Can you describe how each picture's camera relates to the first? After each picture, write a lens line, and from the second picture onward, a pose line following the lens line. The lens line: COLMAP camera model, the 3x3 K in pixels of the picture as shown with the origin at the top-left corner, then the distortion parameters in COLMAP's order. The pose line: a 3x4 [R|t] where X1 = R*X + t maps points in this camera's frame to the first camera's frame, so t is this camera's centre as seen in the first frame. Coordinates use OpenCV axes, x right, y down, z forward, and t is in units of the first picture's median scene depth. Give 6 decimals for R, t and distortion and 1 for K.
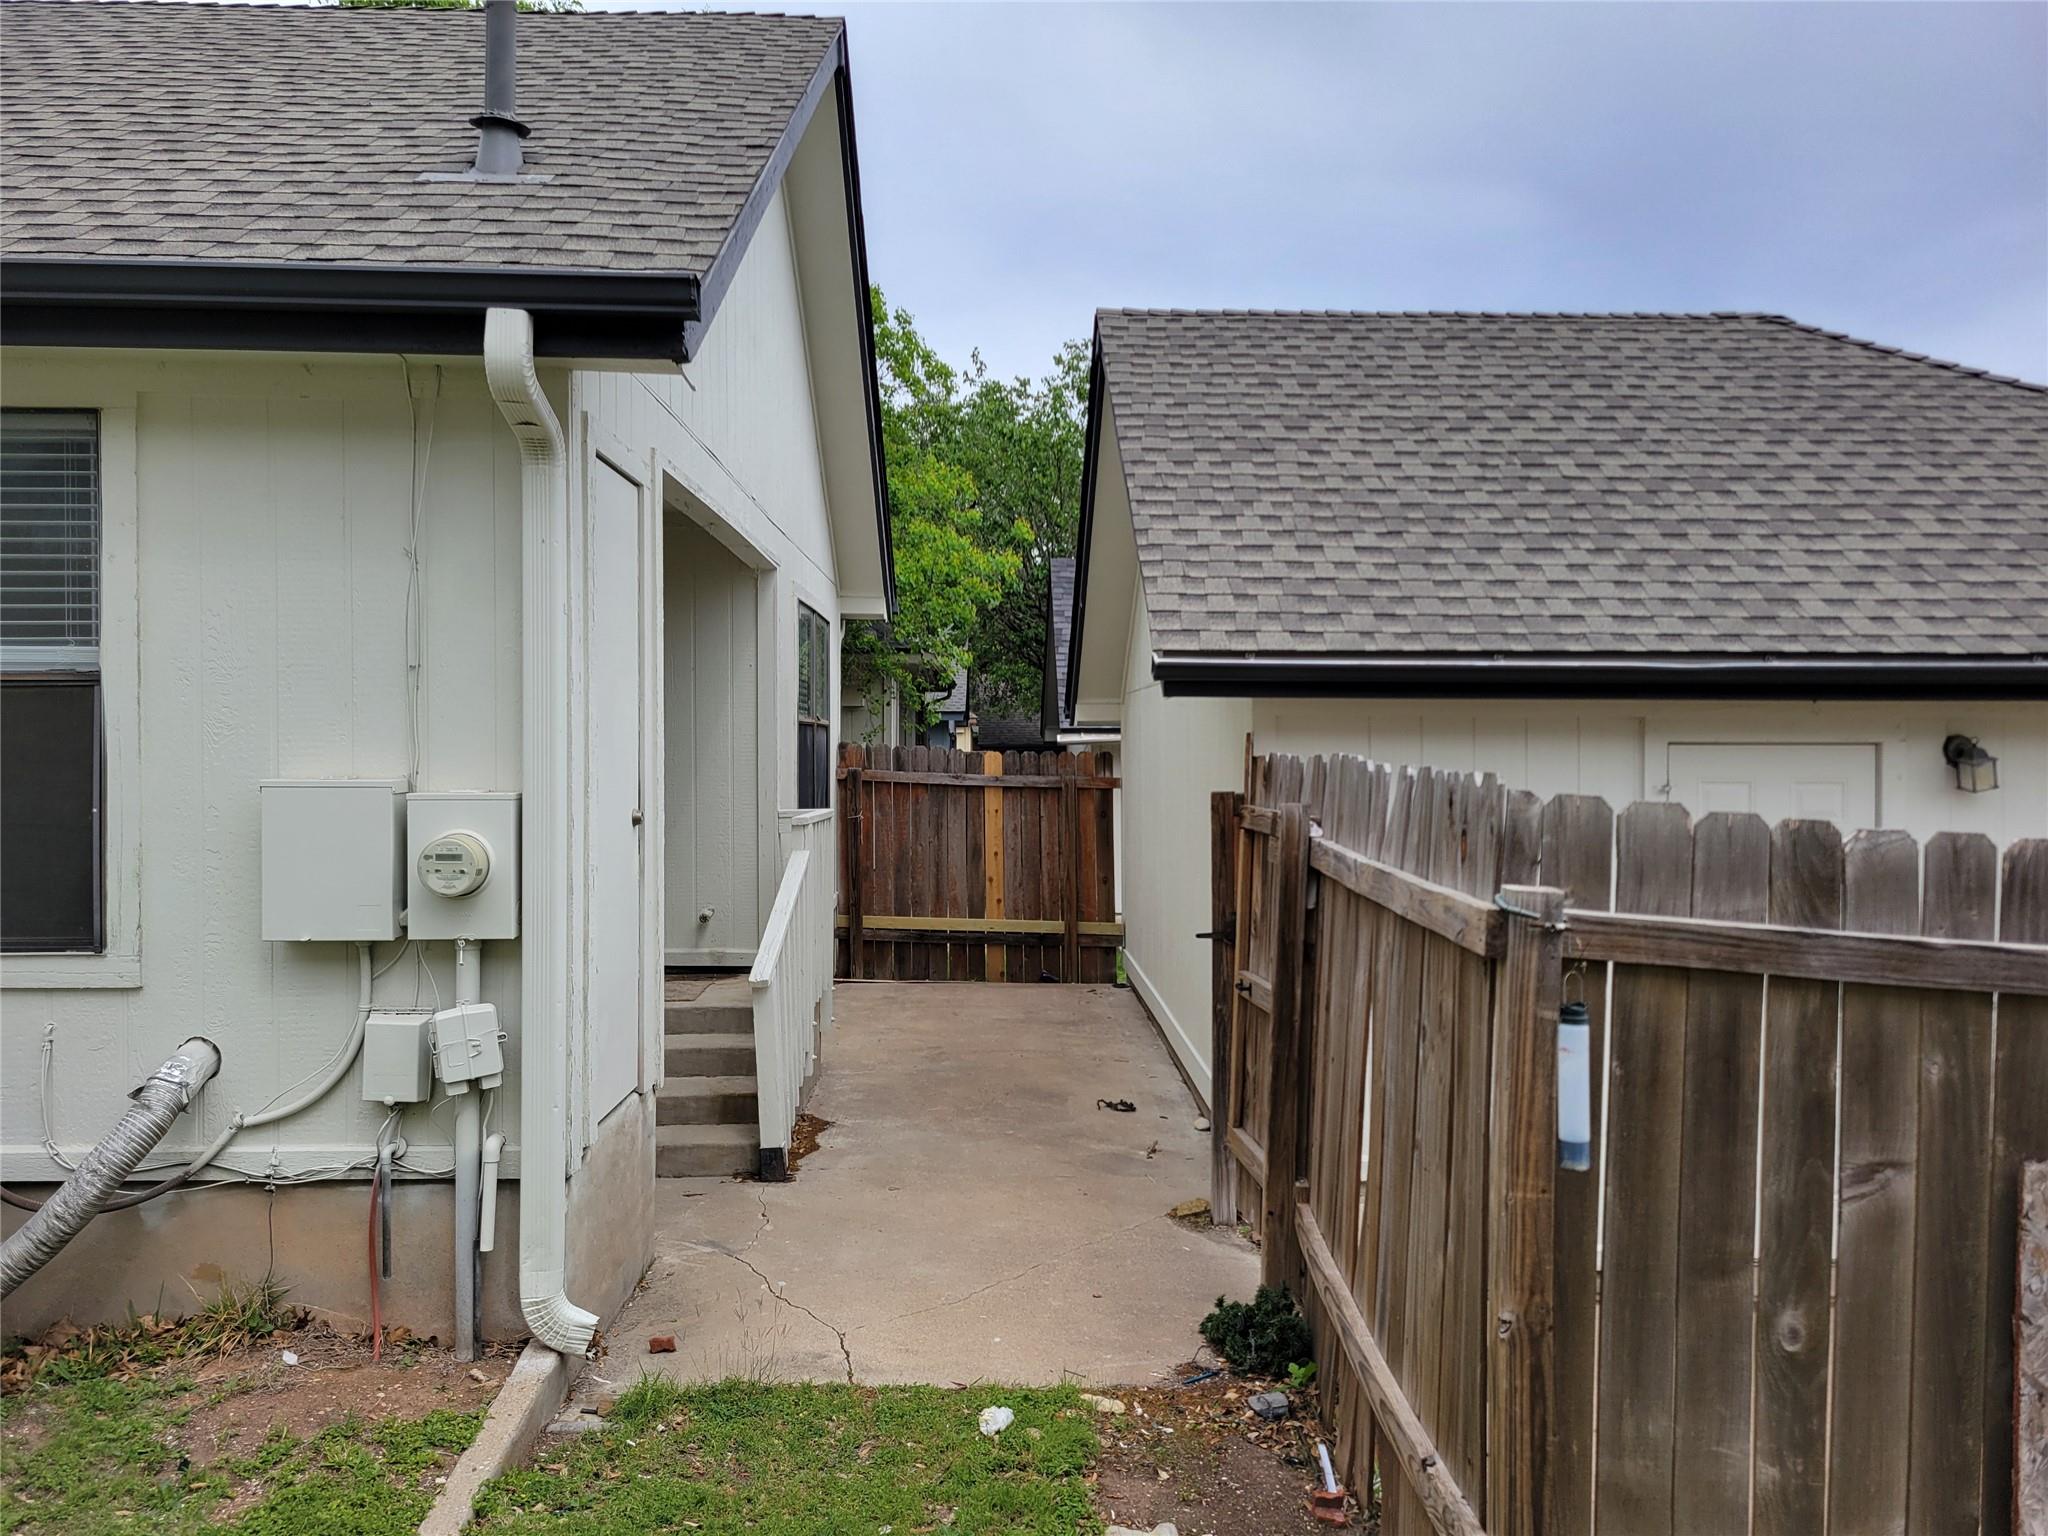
lens RADIAL K [[1504.2, 0, 1034.4], [0, 1504.2, 763.7], [0, 0, 1]] dist [0.037431, -0.024234]
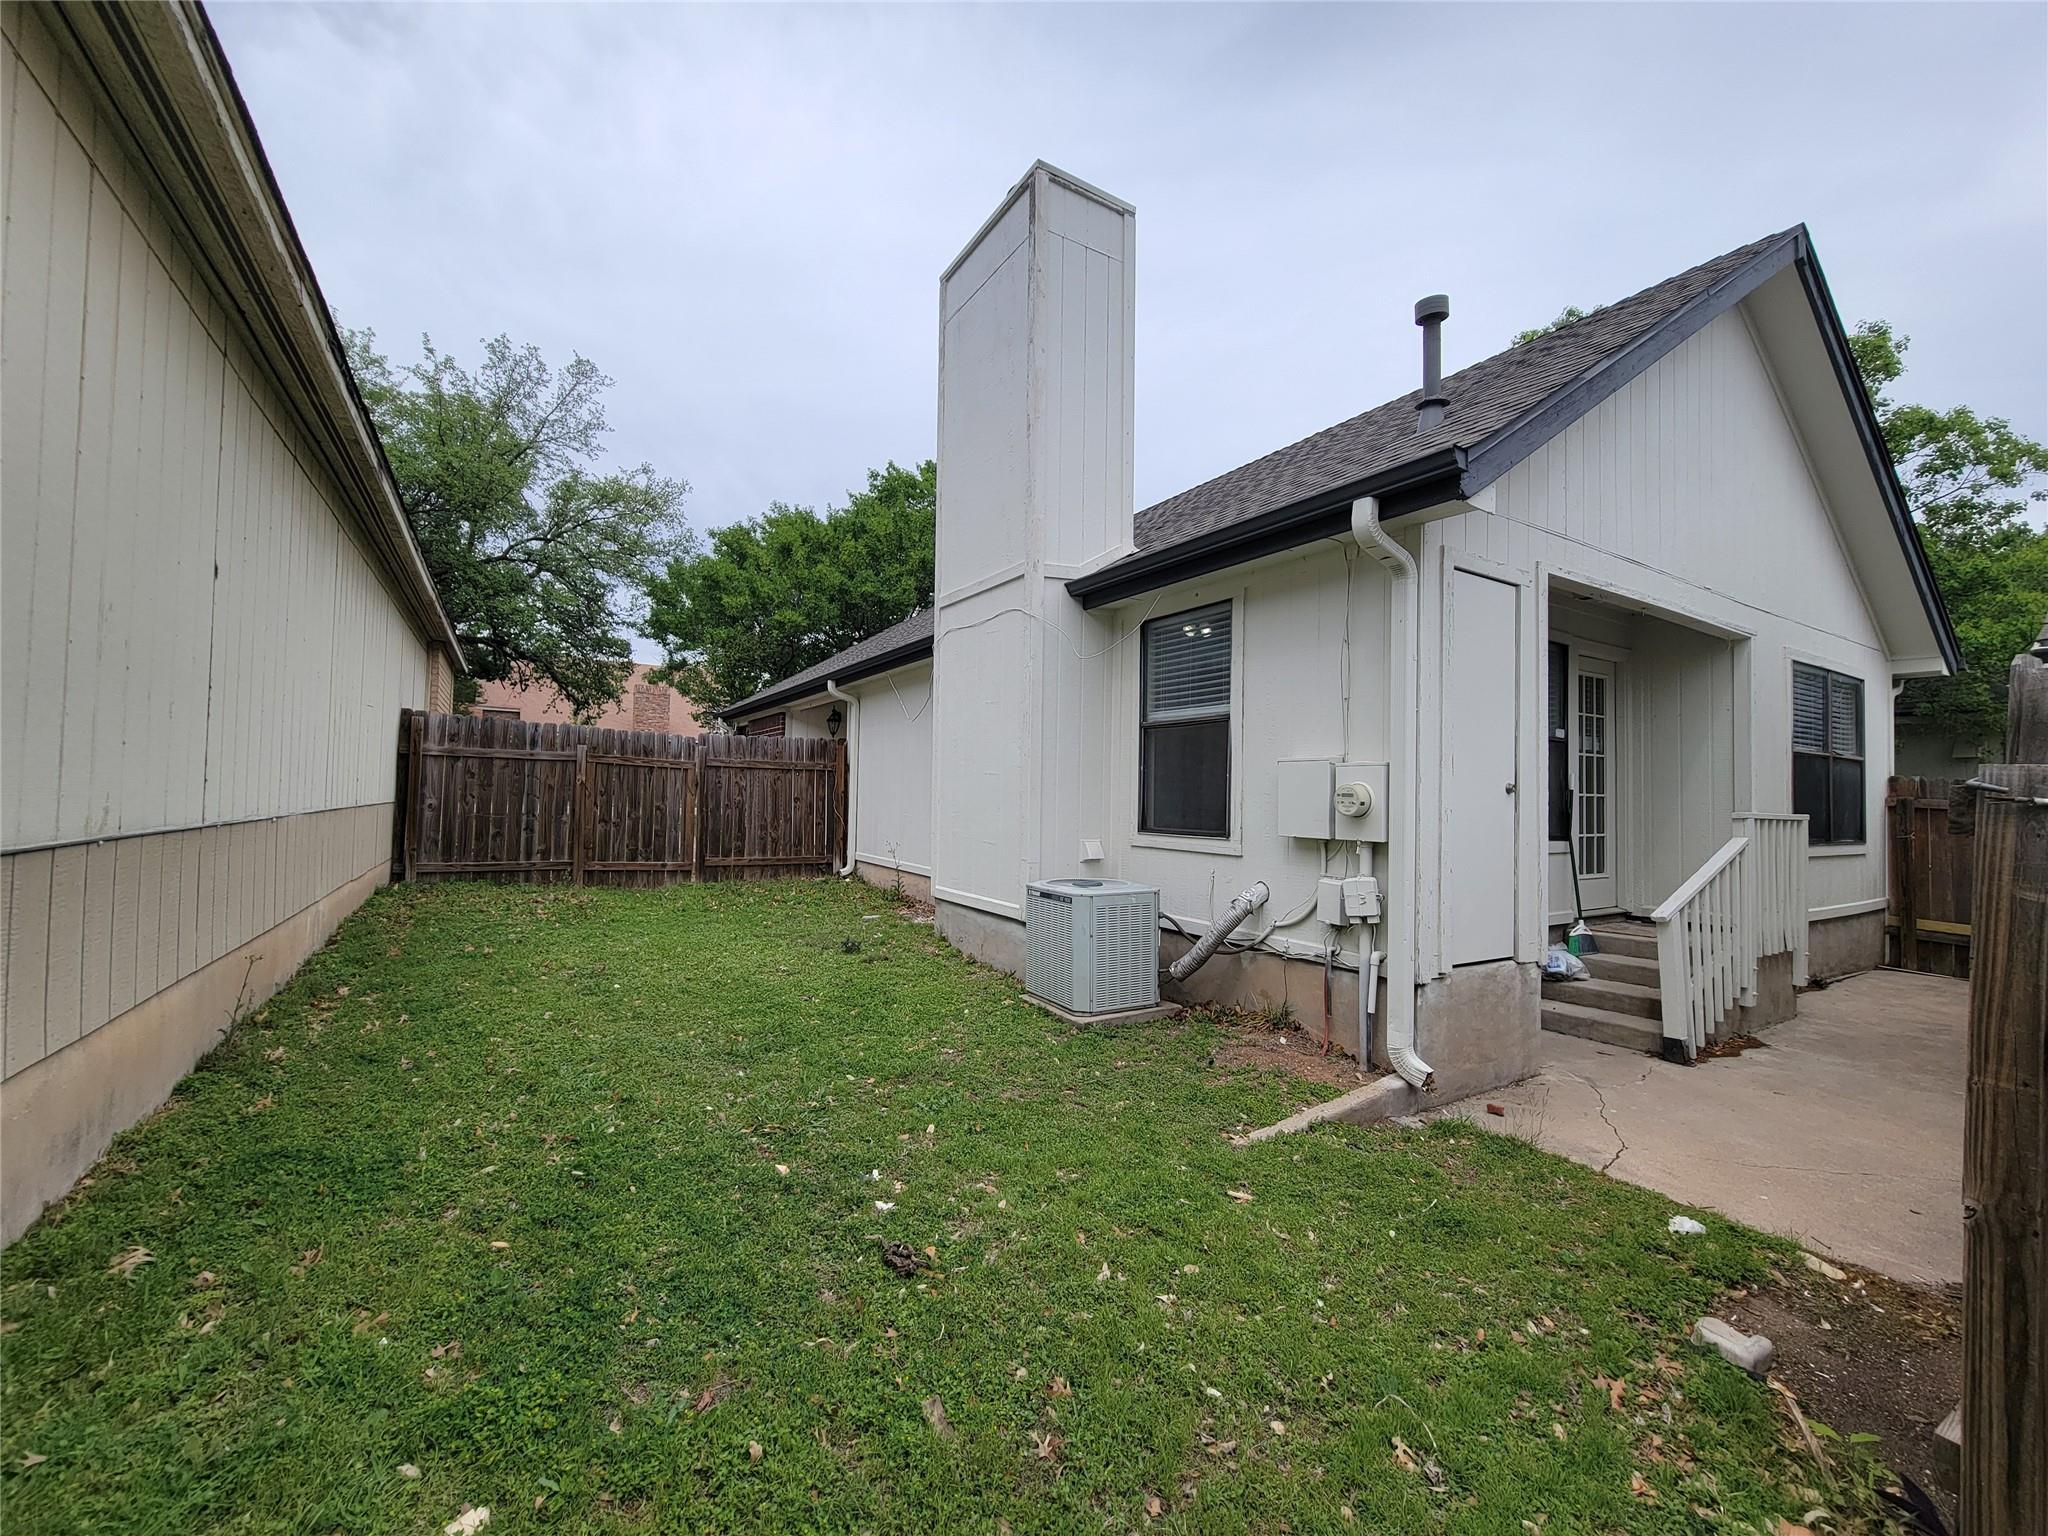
lens RADIAL K [[834.2, 0, 1039.0], [0, 834.2, 772.7], [0, 0, 1]] dist [0.001522, -0.000382]
pose [[0.512284, -0.017277, -0.858643, 0.301300], [-0.027949, 0.998933, -0.036775, 0.080246], [0.858361, 0.042837, 0.511254, 0.128750]]
